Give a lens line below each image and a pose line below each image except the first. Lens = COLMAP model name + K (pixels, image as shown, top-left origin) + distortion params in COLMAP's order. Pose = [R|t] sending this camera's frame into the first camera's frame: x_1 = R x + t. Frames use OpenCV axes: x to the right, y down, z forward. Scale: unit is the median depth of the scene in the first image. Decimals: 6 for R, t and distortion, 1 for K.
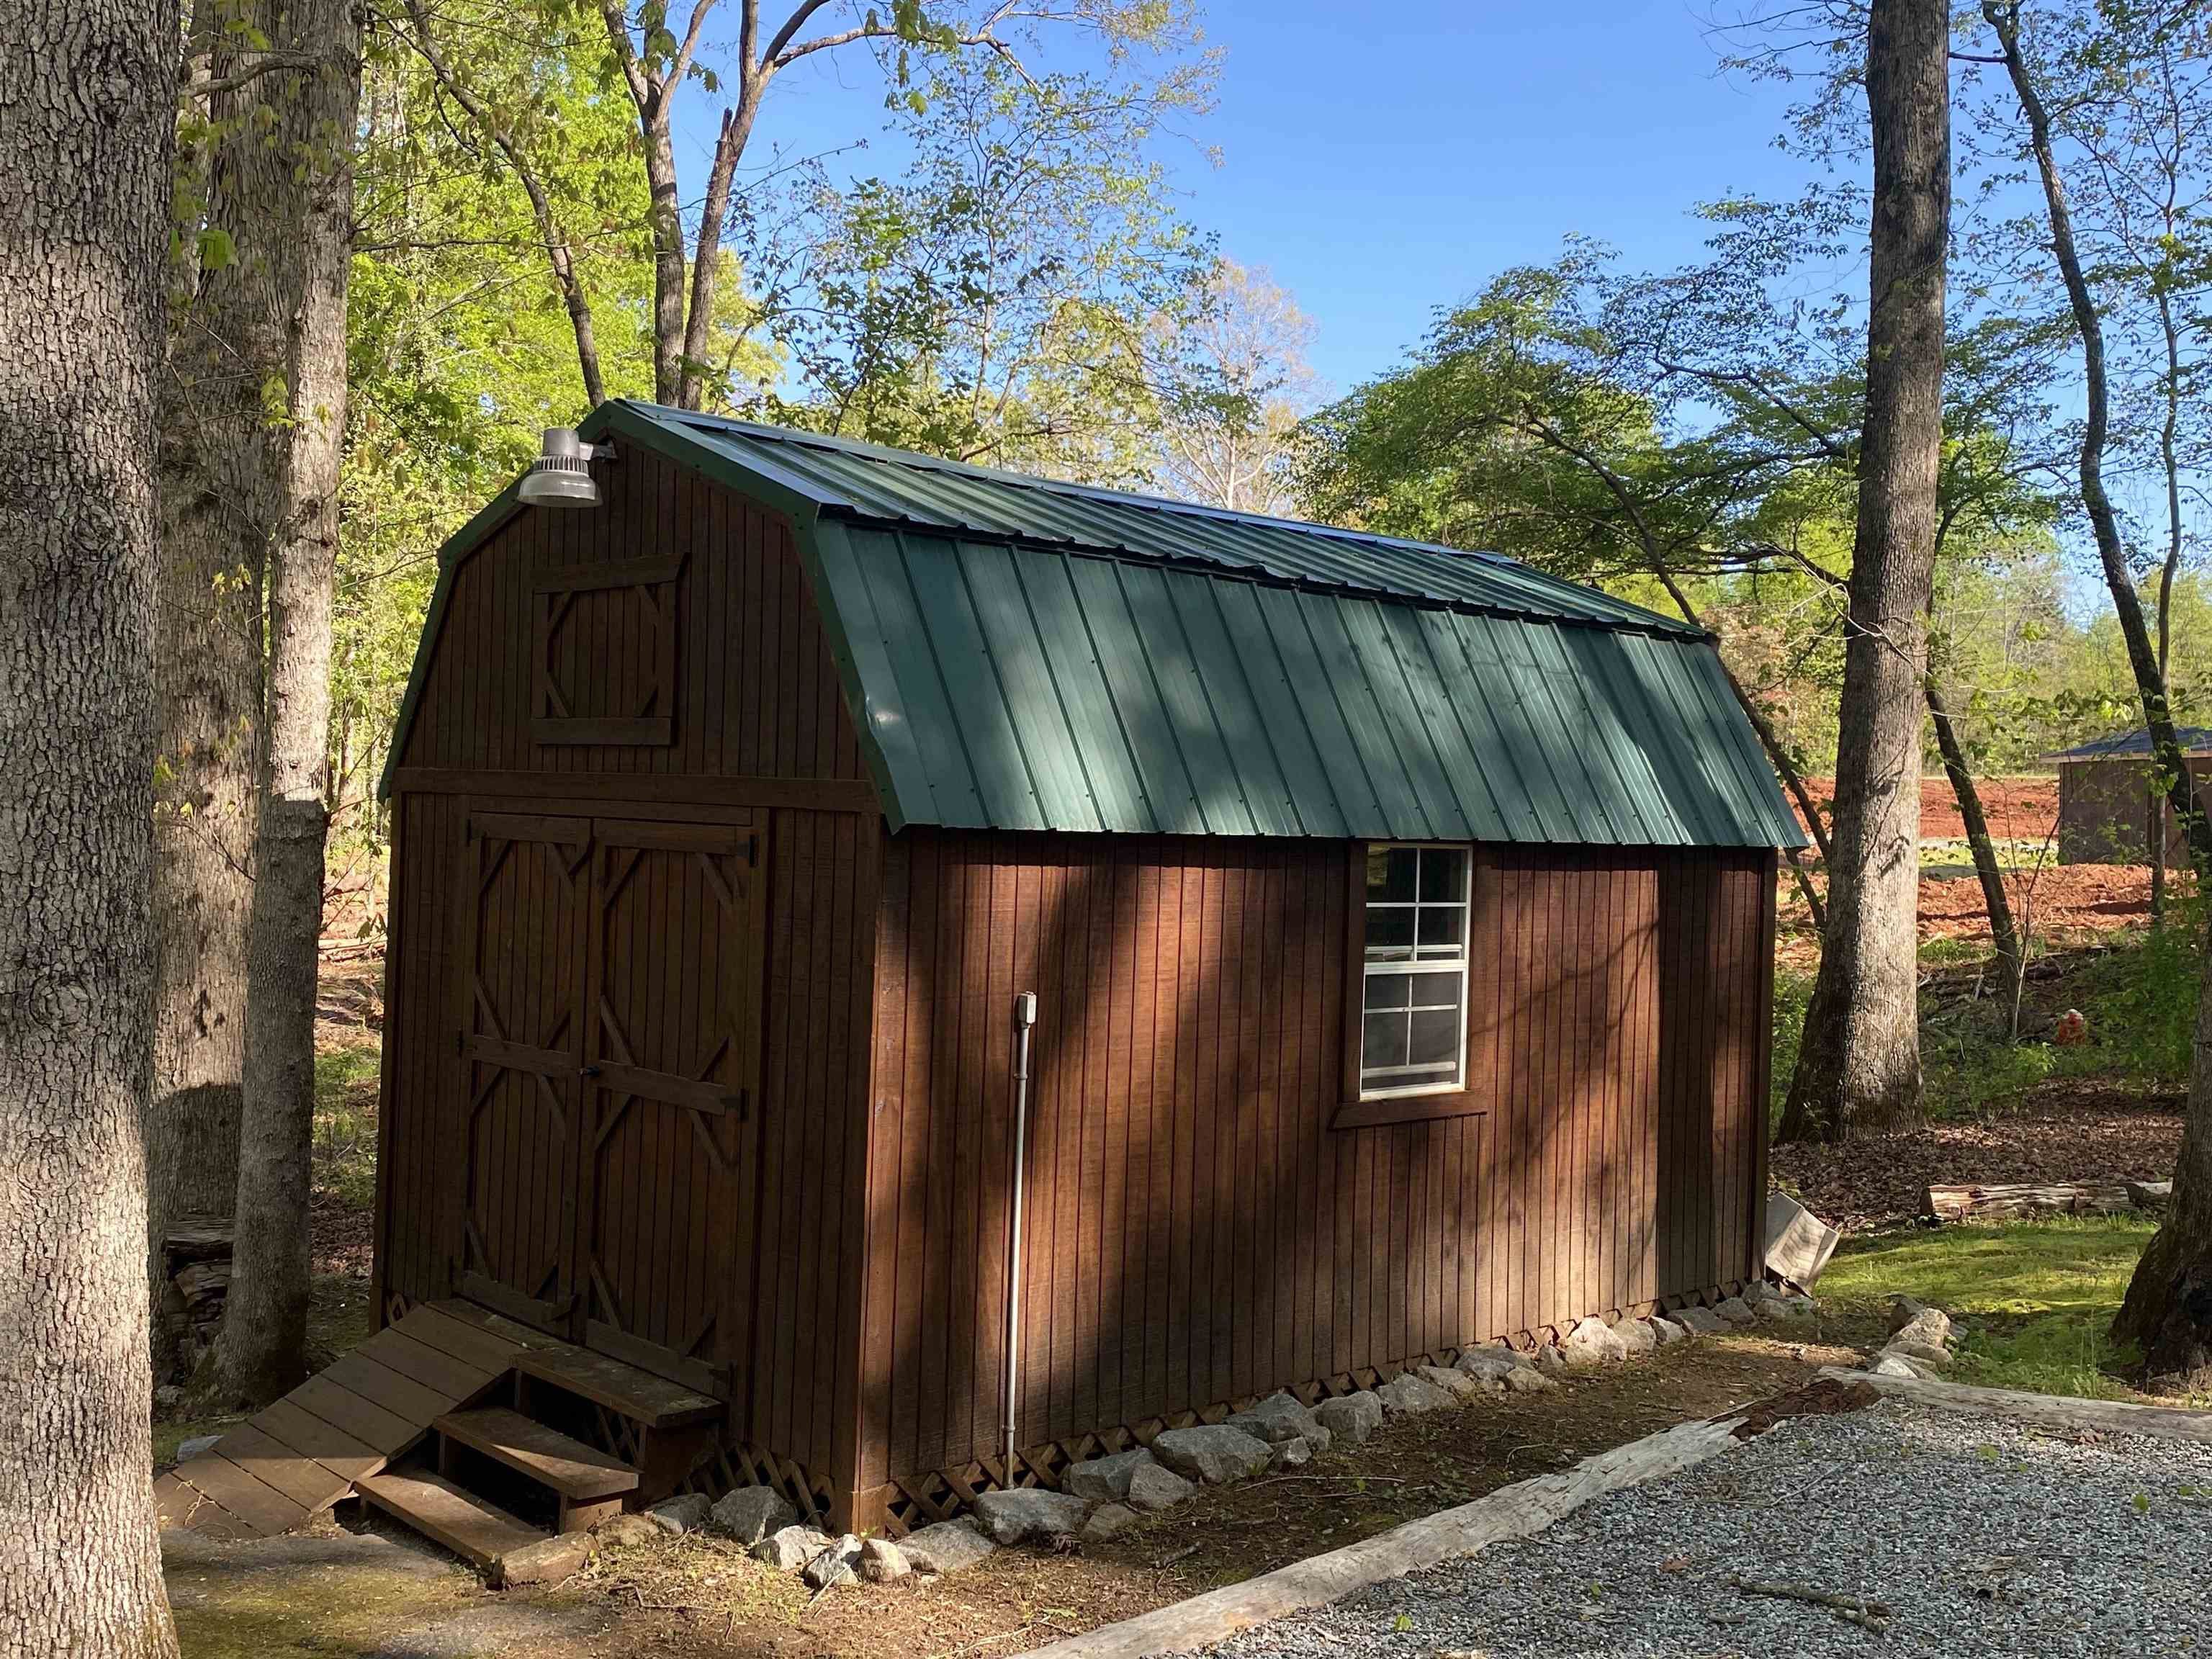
lens RADIAL K [[2166.4, 0, 1148.2], [0, 2166.4, 778.2], [0, 0, 1]] dist [0.033117, 0.000000]
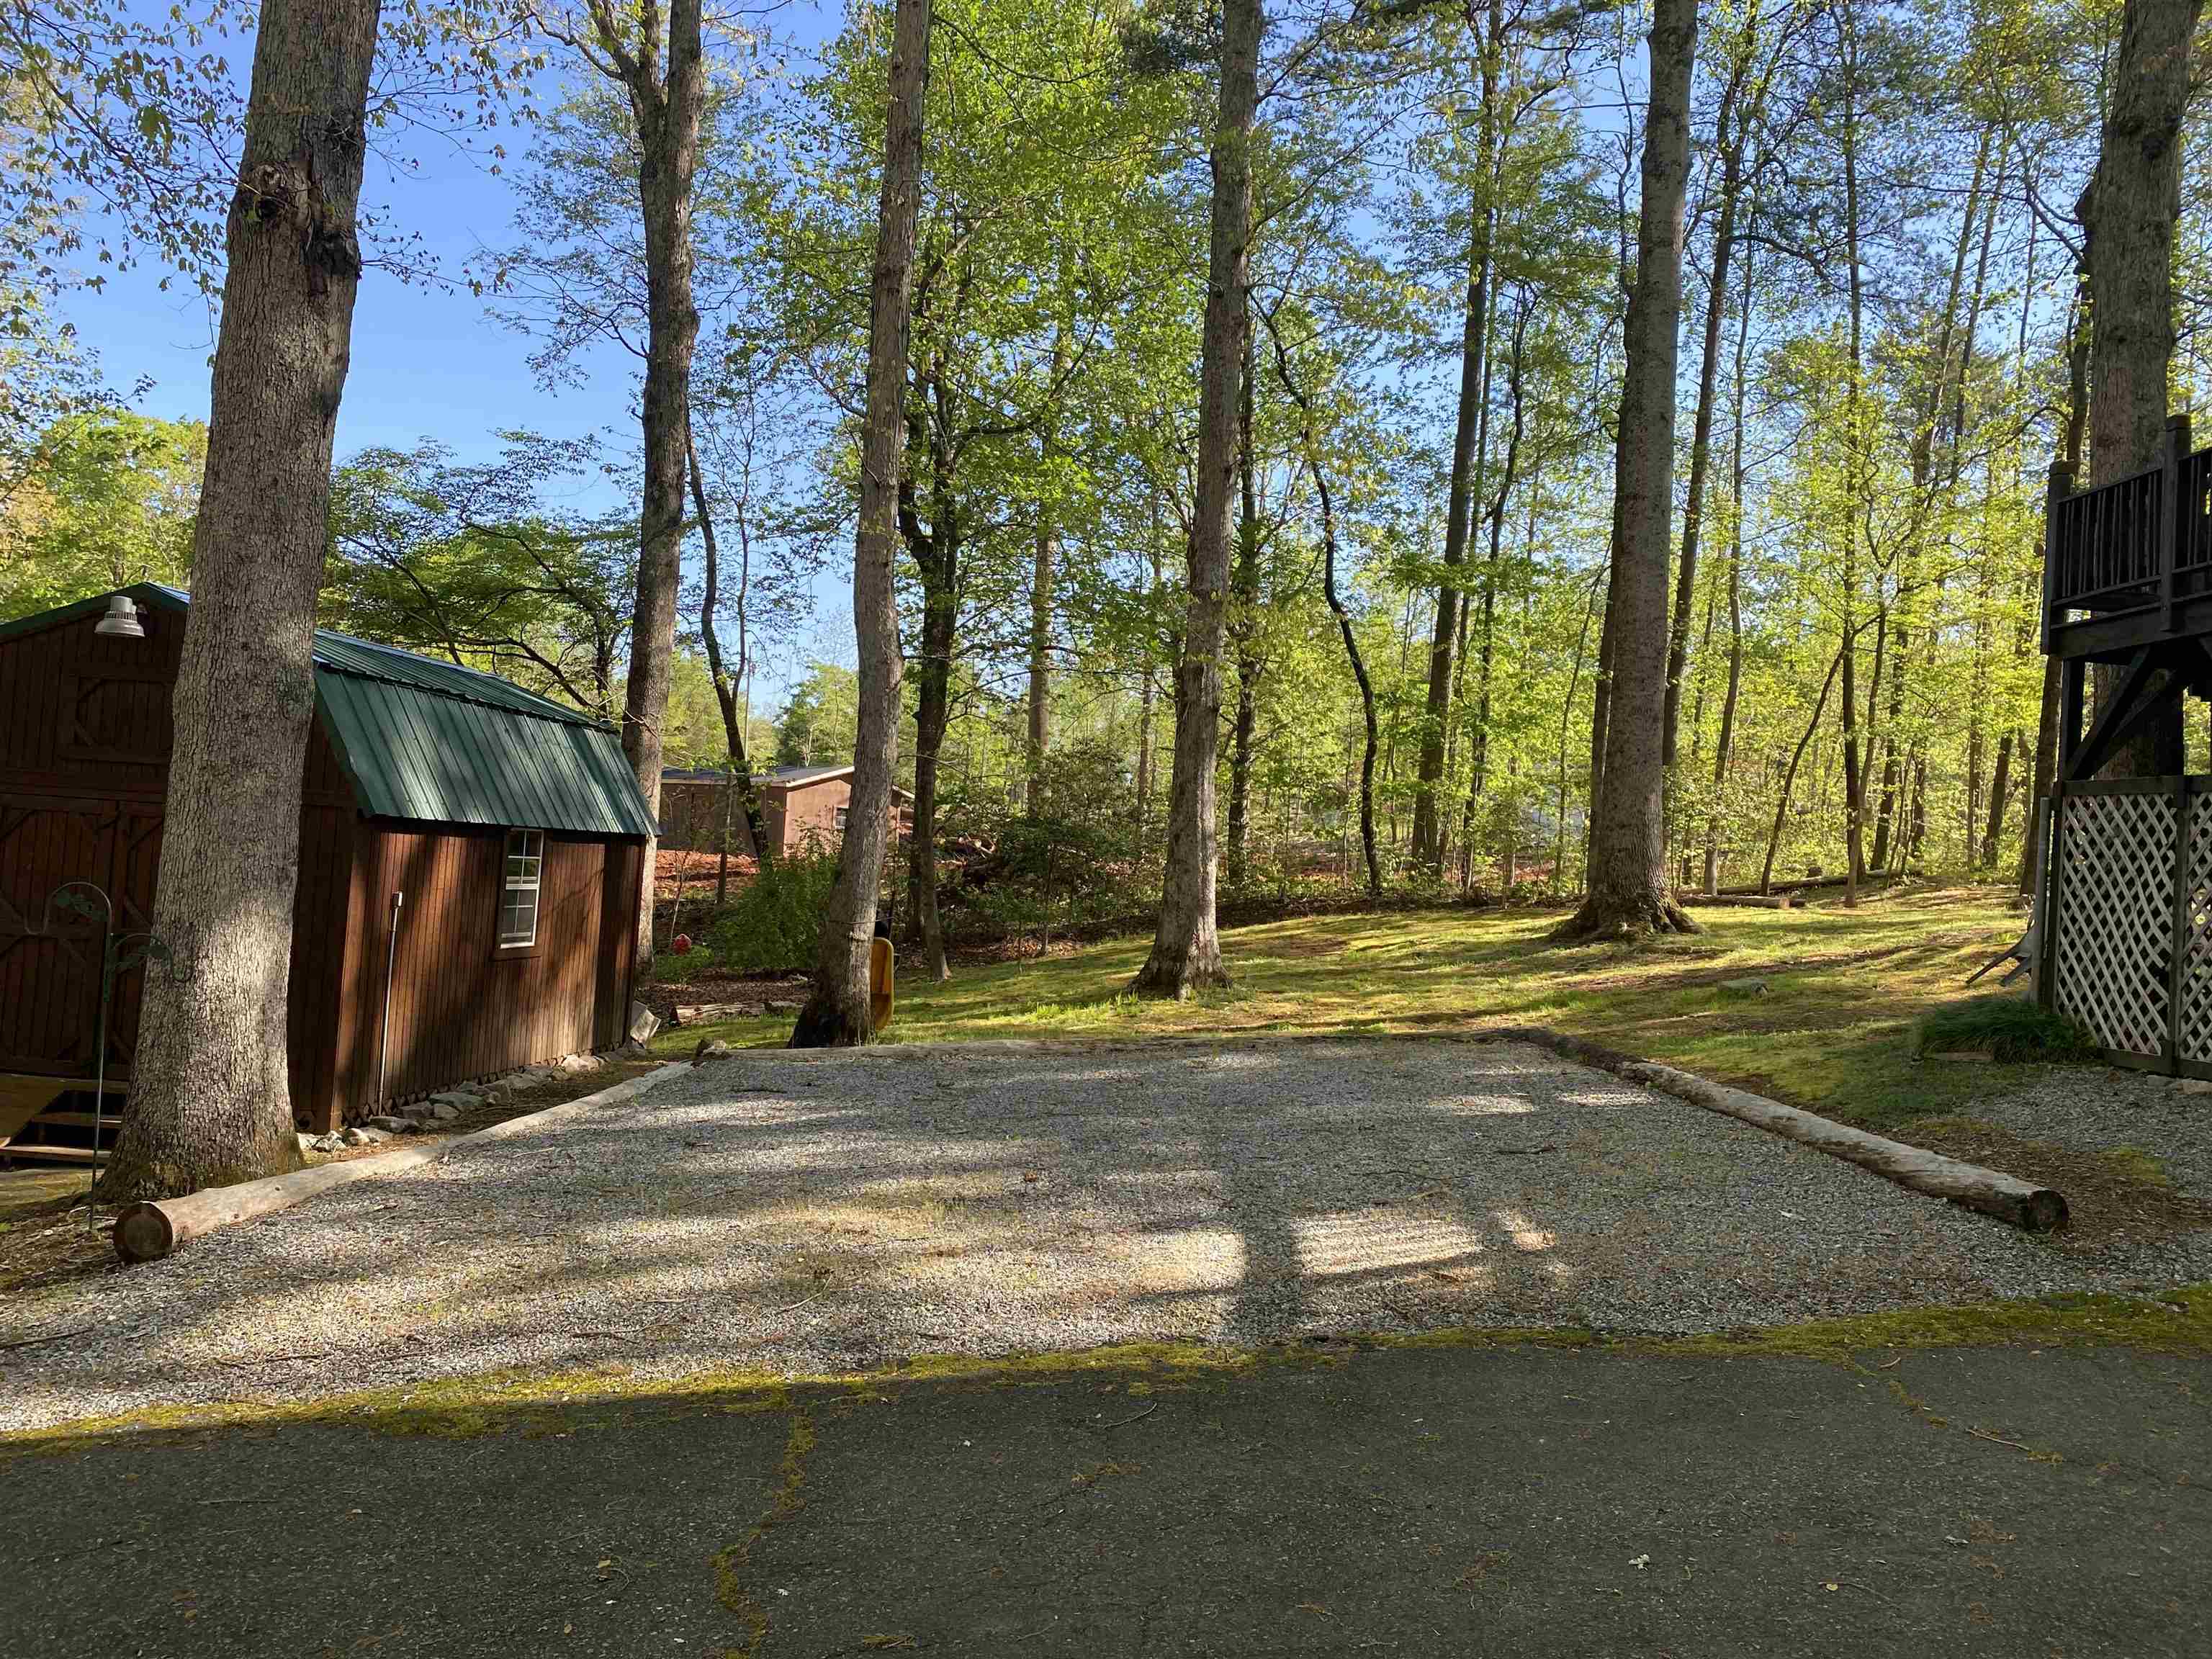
lens RADIAL K [[1706.5, 0, 1106.0], [0, 1706.5, 829.0], [0, 0, 1]] dist [0.000179, -0.000305]
pose [[0.762476, 0.037515, 0.645928, -0.472575], [-0.055973, 0.998400, 0.008086, -0.014019], [-0.644591, -0.042320, 0.763355, -0.584930]]
